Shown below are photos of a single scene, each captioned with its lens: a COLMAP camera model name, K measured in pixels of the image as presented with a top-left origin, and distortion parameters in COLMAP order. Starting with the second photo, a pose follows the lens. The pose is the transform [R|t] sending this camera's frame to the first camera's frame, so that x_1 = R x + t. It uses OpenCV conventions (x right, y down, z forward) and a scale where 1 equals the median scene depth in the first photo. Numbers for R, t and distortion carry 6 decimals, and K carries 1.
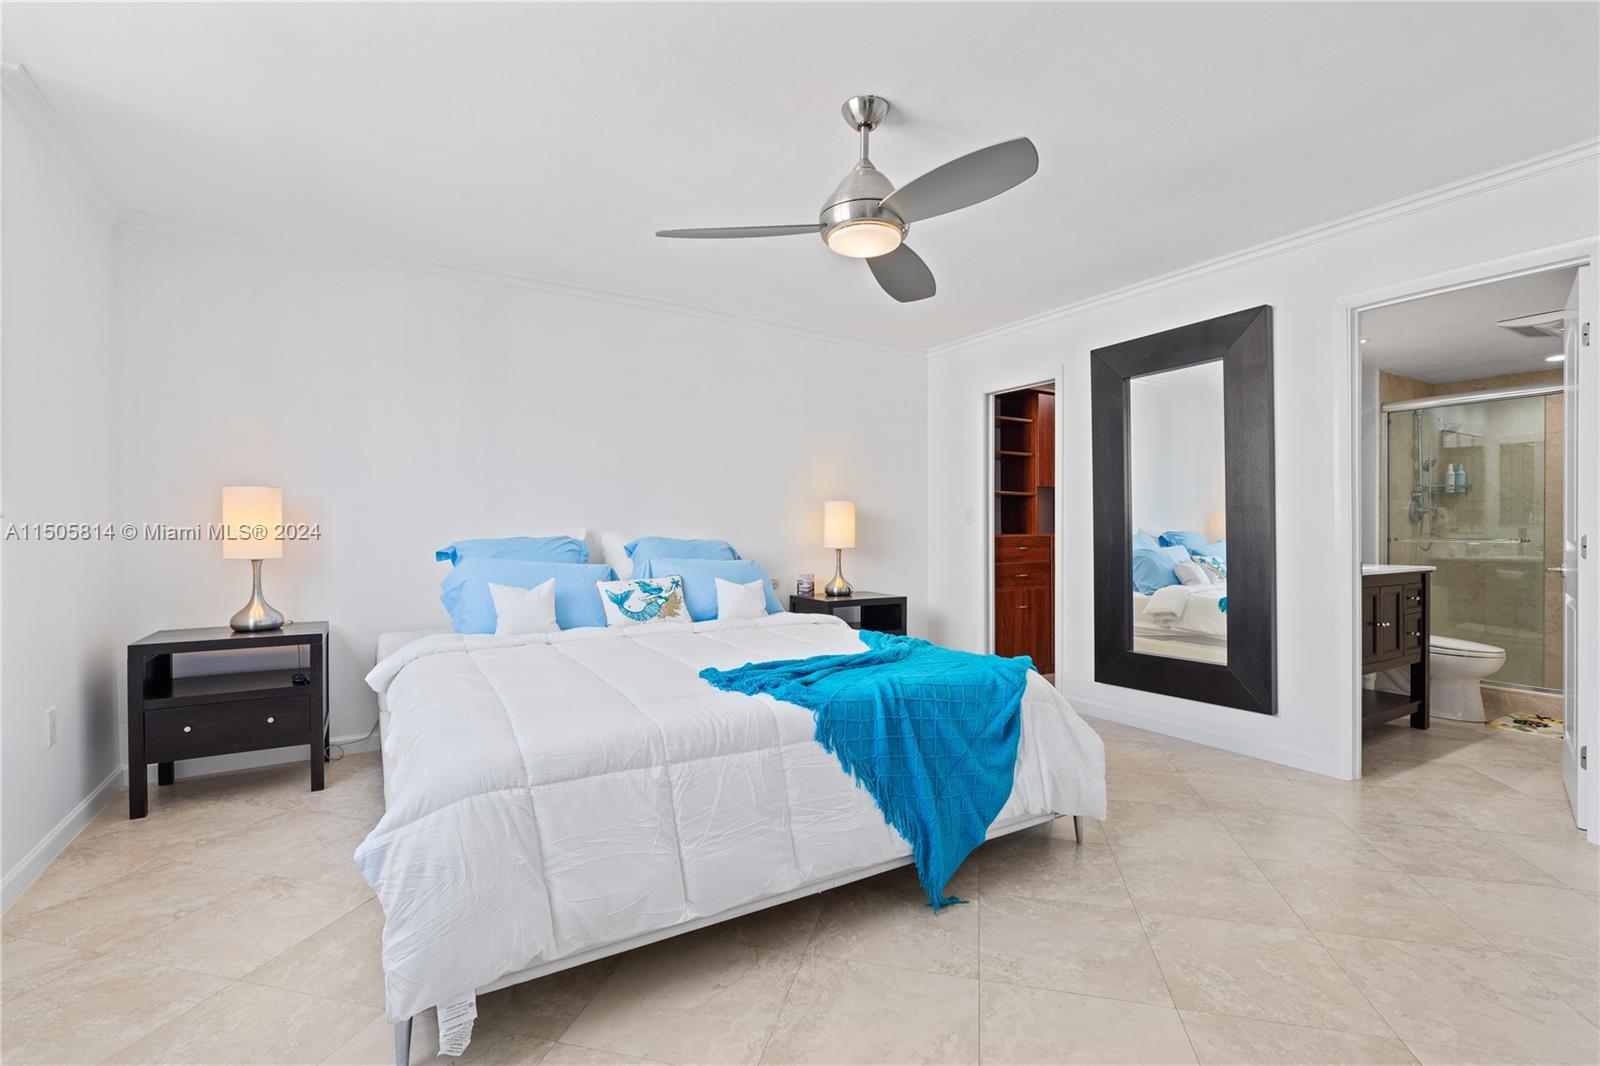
lens RADIAL K [[717.4, 0, 800.0], [0, 717.4, 533.0], [0, 0, 1]] dist [0.000237, 0.000284]
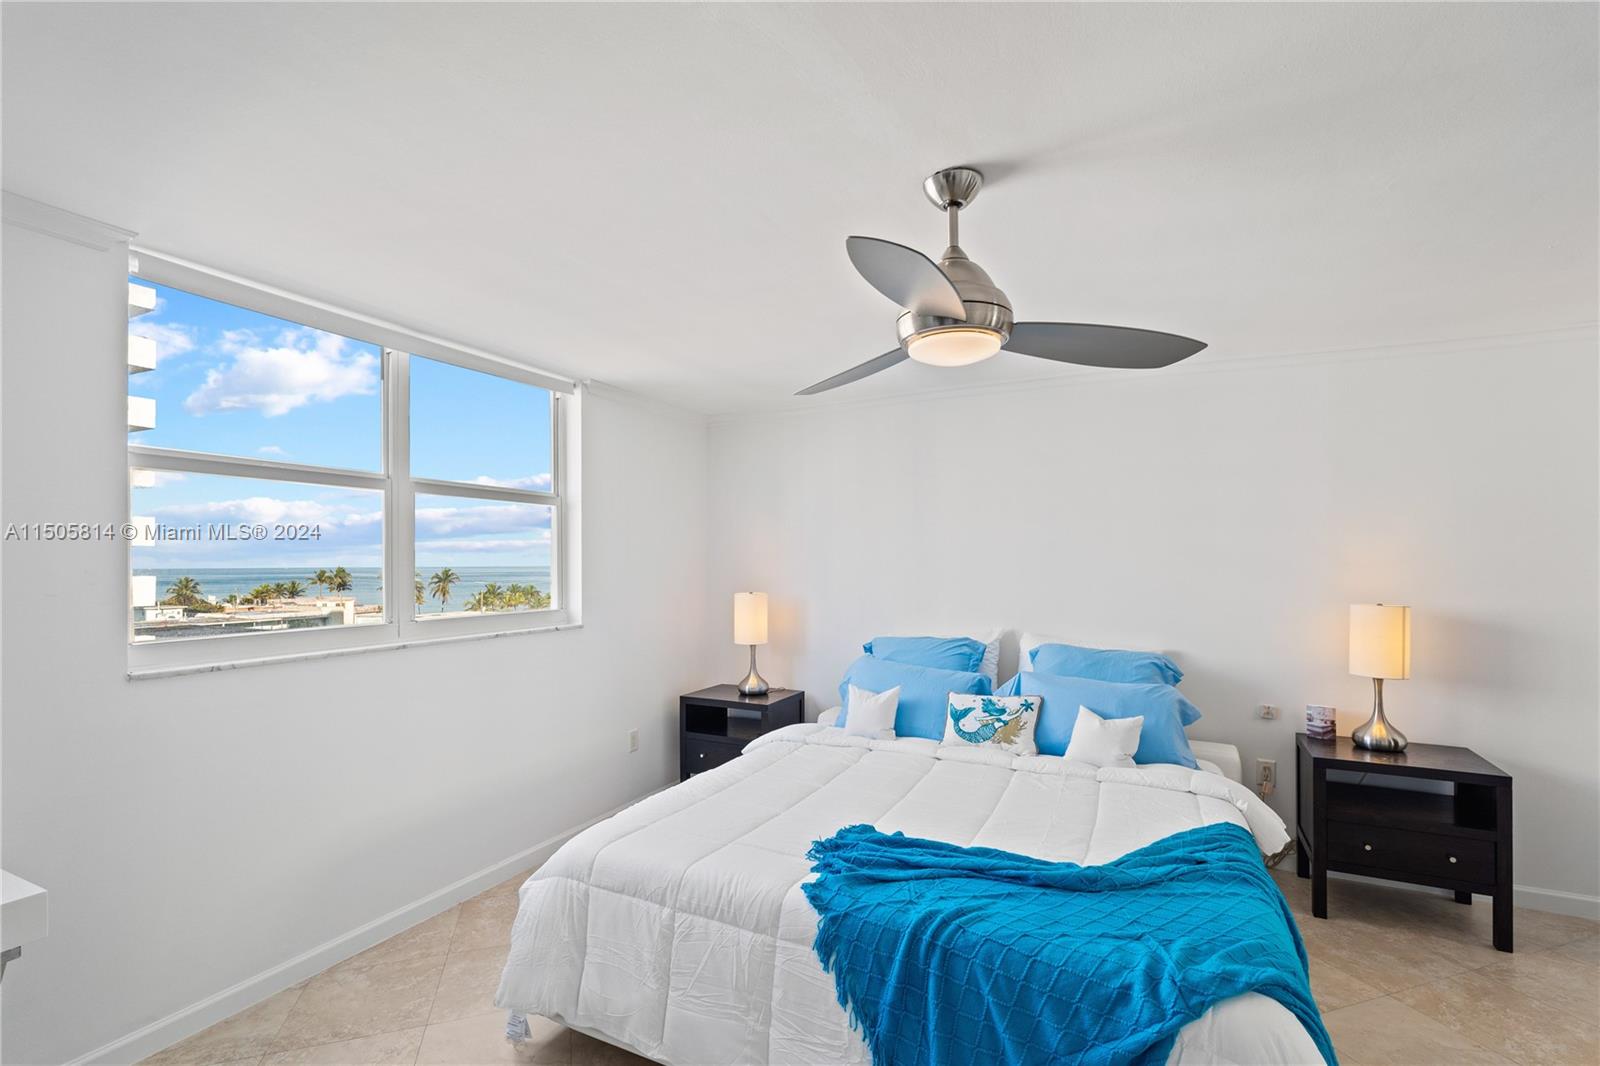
lens RADIAL K [[713.3, 0, 805.7], [0, 713.3, 553.1], [0, 0, 1]] dist [0.001893, 0.000107]
pose [[0.535016, -0.010605, -0.844775, 0.649743], [0.000691, 0.999926, -0.012115, -0.165386], [0.844841, 0.005898, 0.534984, 0.424140]]
